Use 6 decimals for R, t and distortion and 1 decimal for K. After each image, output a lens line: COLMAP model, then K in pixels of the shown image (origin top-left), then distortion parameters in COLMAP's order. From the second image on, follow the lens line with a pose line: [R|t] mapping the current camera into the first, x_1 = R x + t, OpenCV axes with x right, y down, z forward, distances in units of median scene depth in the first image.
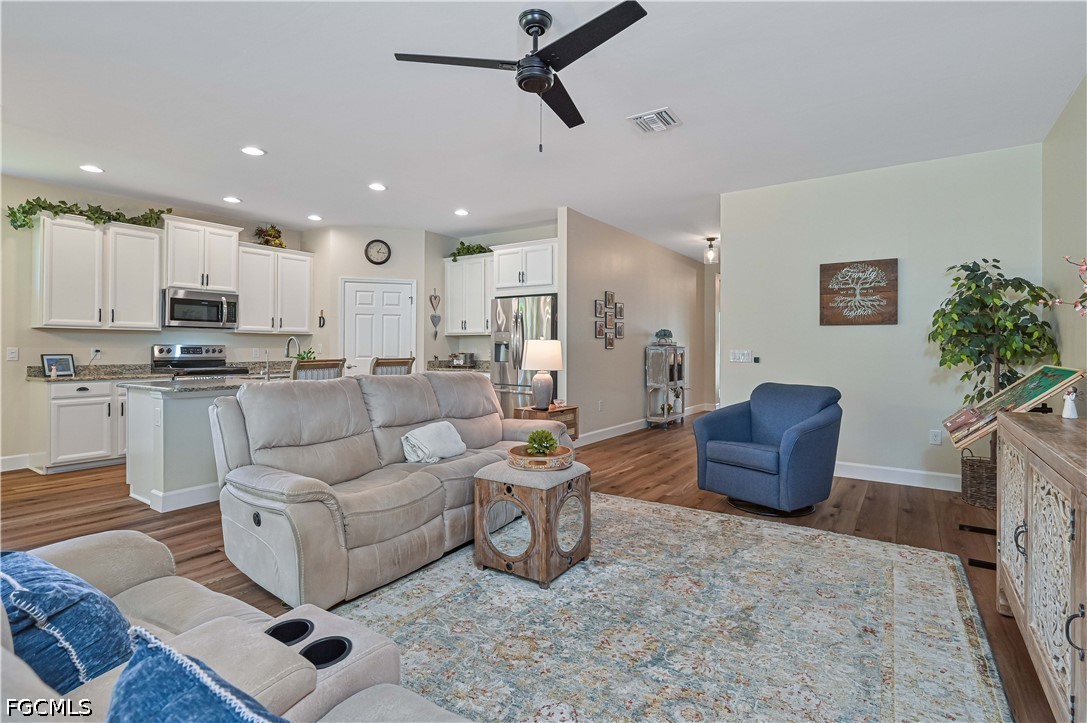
lens RADIAL K [[529.7, 0, 546.9], [0, 529.7, 344.5], [0, 0, 1]] dist [0.001592, 0.000340]
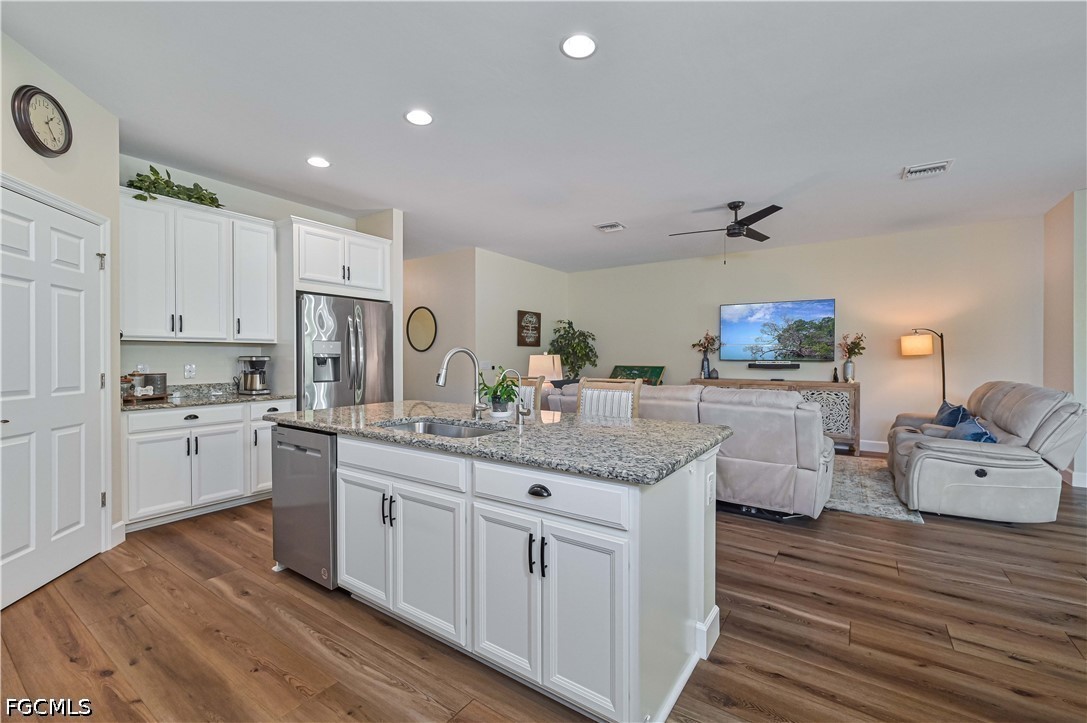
lens RADIAL K [[455.8, 0, 546.7], [0, 455.8, 361.8], [0, 0, 1]] dist [-0.002660, 0.000823]
pose [[0.003361, -0.014441, 0.999890, -0.877306], [-0.004965, 0.999883, 0.014458, -0.006792], [-0.999982, -0.005013, 0.003289, 0.839043]]
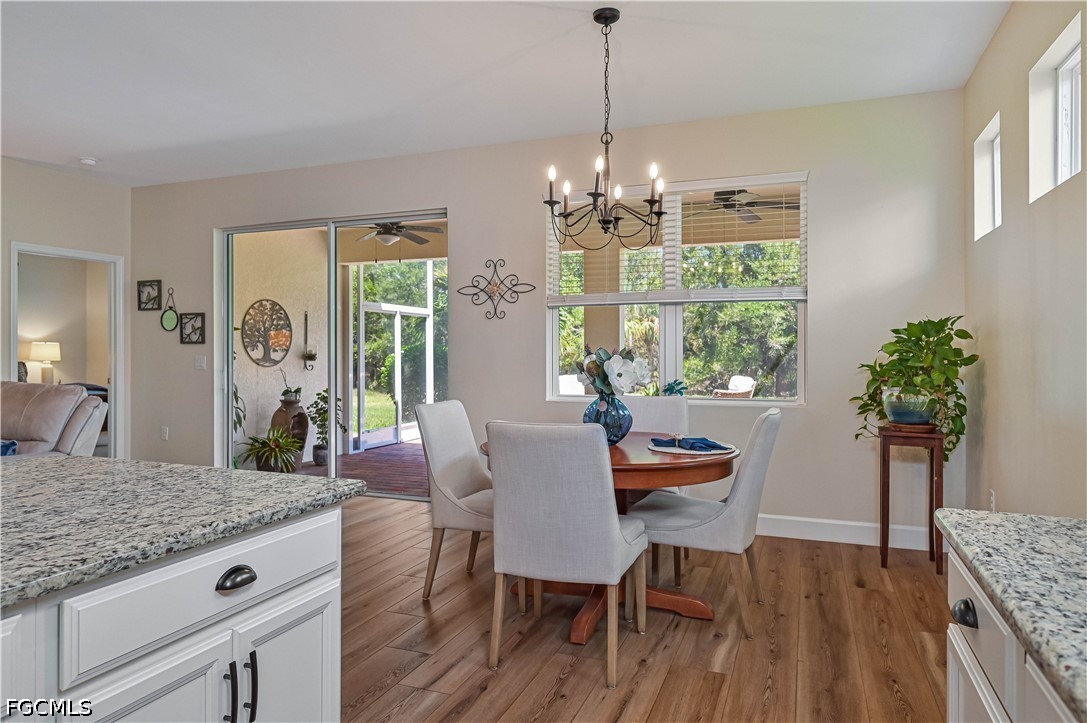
lens RADIAL K [[691.3, 0, 550.2], [0, 691.3, 355.3], [0, 0, 1]] dist [-0.010018, -0.003332]
pose [[-0.971195, -0.003435, -0.238260, -0.640988], [-0.002936, 0.999993, -0.002448, 0.001194], [0.238266, -0.001678, -0.971198, 1.103855]]
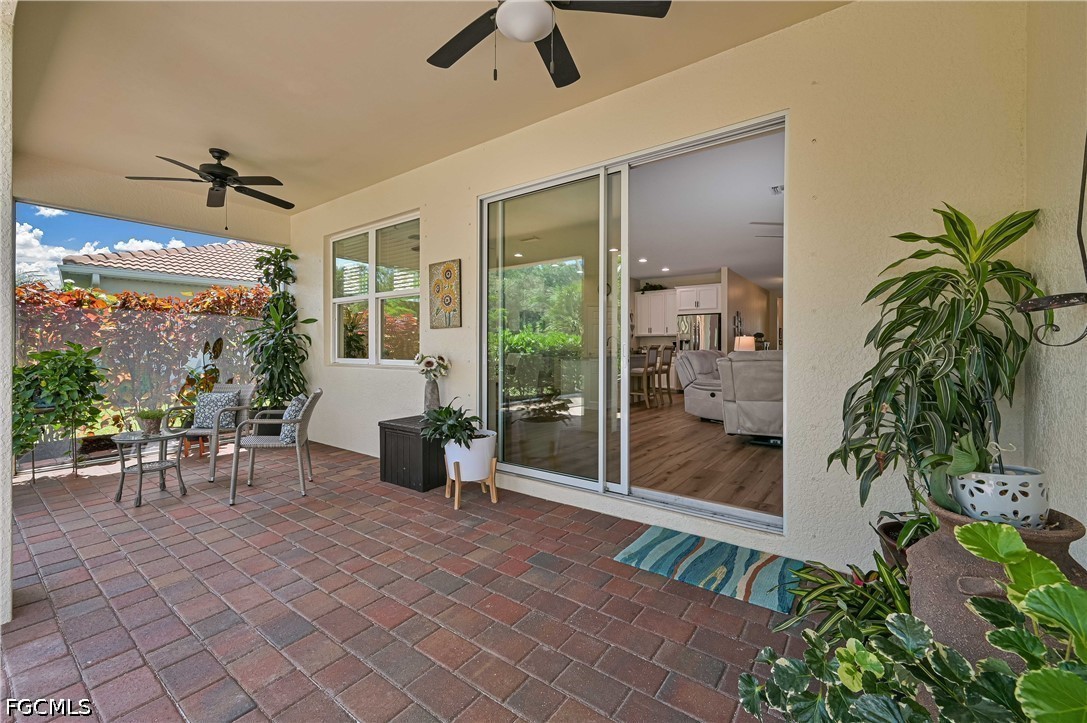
lens RADIAL K [[429.9, 0, 554.6], [0, 429.9, 362.3], [0, 0, 1]] dist [-0.003027, 0.000206]
pose [[0.999734, -0.000129, -0.023042, -0.610665], [0.000928, 0.999398, 0.034689, 0.027519], [0.023024, -0.034702, 0.999132, -0.623882]]
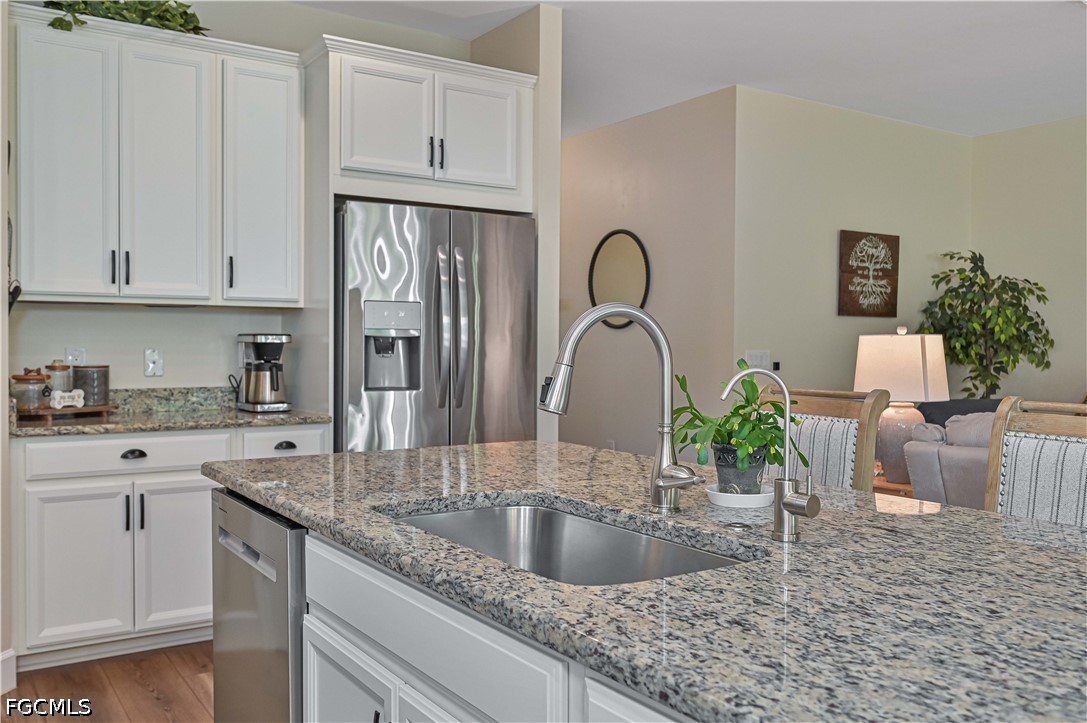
lens RADIAL K [[936.6, 0, 543.7], [0, 936.6, 362.6], [0, 0, 1]] dist [-0.008214, 0.003125]
pose [[0.378653, -0.020354, 0.925315, -0.738350], [-0.011120, 0.999586, 0.026538, -0.002100], [-0.925472, -0.020339, 0.378270, 0.827441]]
